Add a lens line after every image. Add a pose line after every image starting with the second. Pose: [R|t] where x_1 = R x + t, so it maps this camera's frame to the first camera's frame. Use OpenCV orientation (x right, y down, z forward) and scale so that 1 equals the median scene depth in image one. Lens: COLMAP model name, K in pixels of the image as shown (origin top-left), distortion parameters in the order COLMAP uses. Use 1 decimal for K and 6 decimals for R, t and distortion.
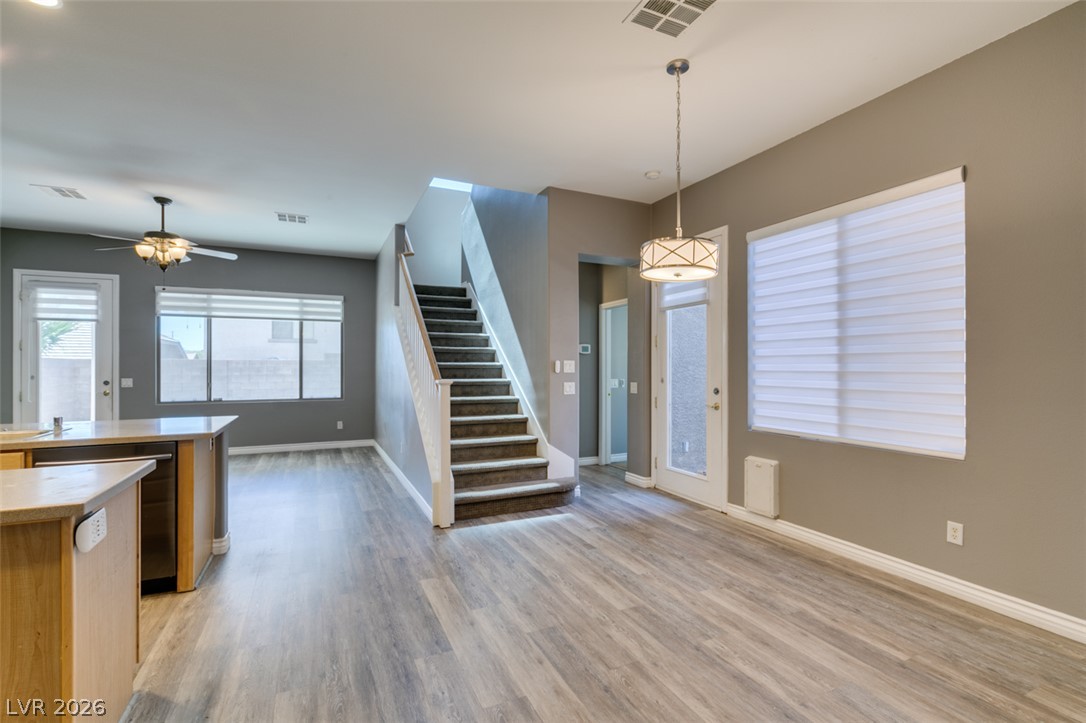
lens RADIAL K [[490.6, 0, 540.6], [0, 490.6, 364.1], [0, 0, 1]] dist [-0.001956, -0.000784]
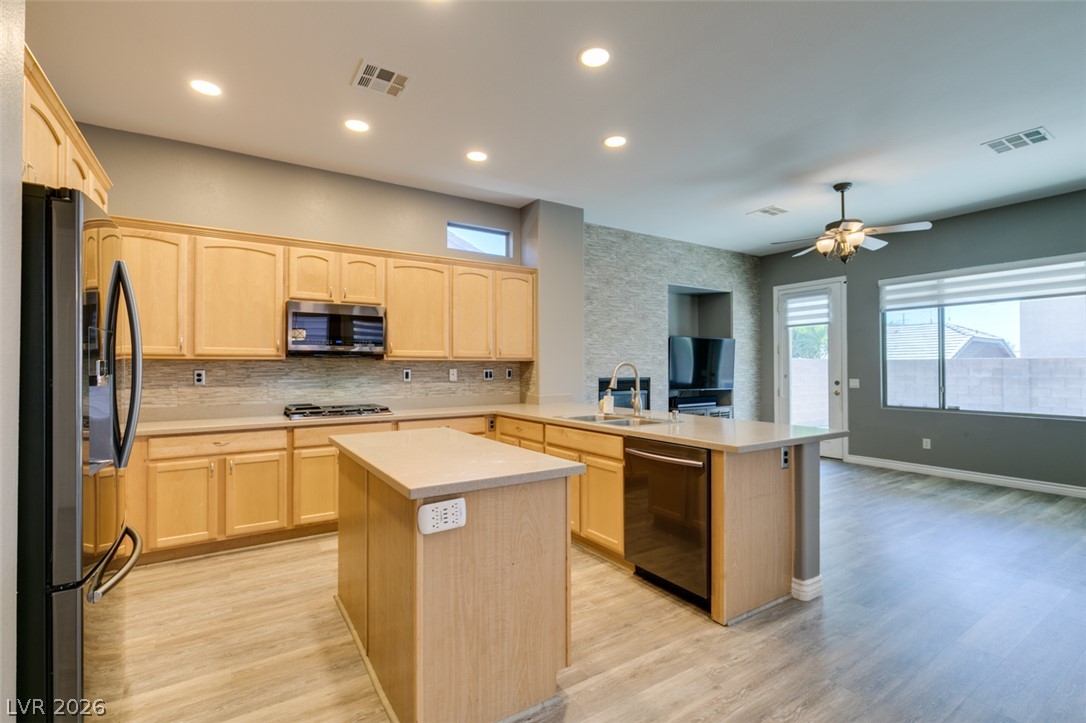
lens RADIAL K [[486.7, 0, 540.0], [0, 486.7, 364.8], [0, 0, 1]] dist [0.000428, -0.001241]
pose [[0.133450, -0.005711, -0.991039, 0.085598], [0.006387, 0.999968, -0.004902, 0.002373], [0.991035, -0.005675, 0.133482, 0.471849]]
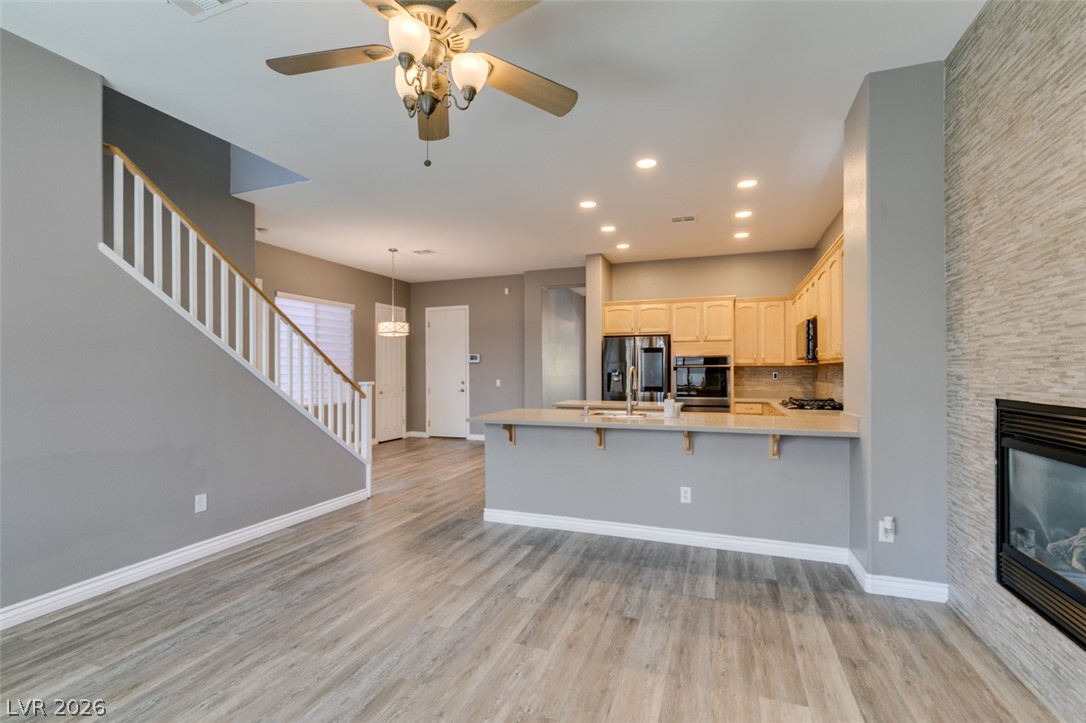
lens RADIAL K [[486.7, 0, 540.0], [0, 486.7, 364.8], [0, 0, 1]] dist [0.000428, -0.001241]
pose [[-0.699217, 0.010392, 0.714834, -1.652294], [-0.001119, 0.999877, -0.015630, 0.007898], [-0.714909, -0.011729, -0.699119, 1.813634]]
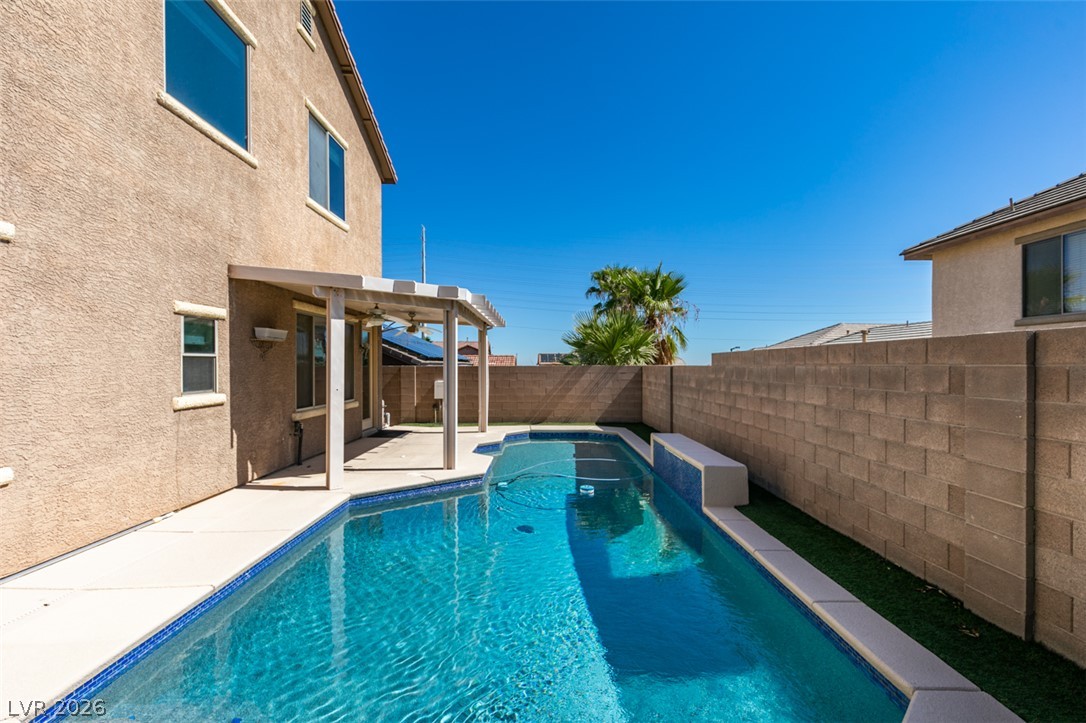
lens RADIAL K [[486.7, 0, 540.0], [0, 486.7, 364.8], [0, 0, 1]] dist [0.000428, -0.001241]
pose [[-0.422572, -0.000350, -0.906329, 0.604964], [0.005849, 0.999978, -0.003113, -0.031472], [0.906310, -0.006617, -0.422561, 4.257060]]
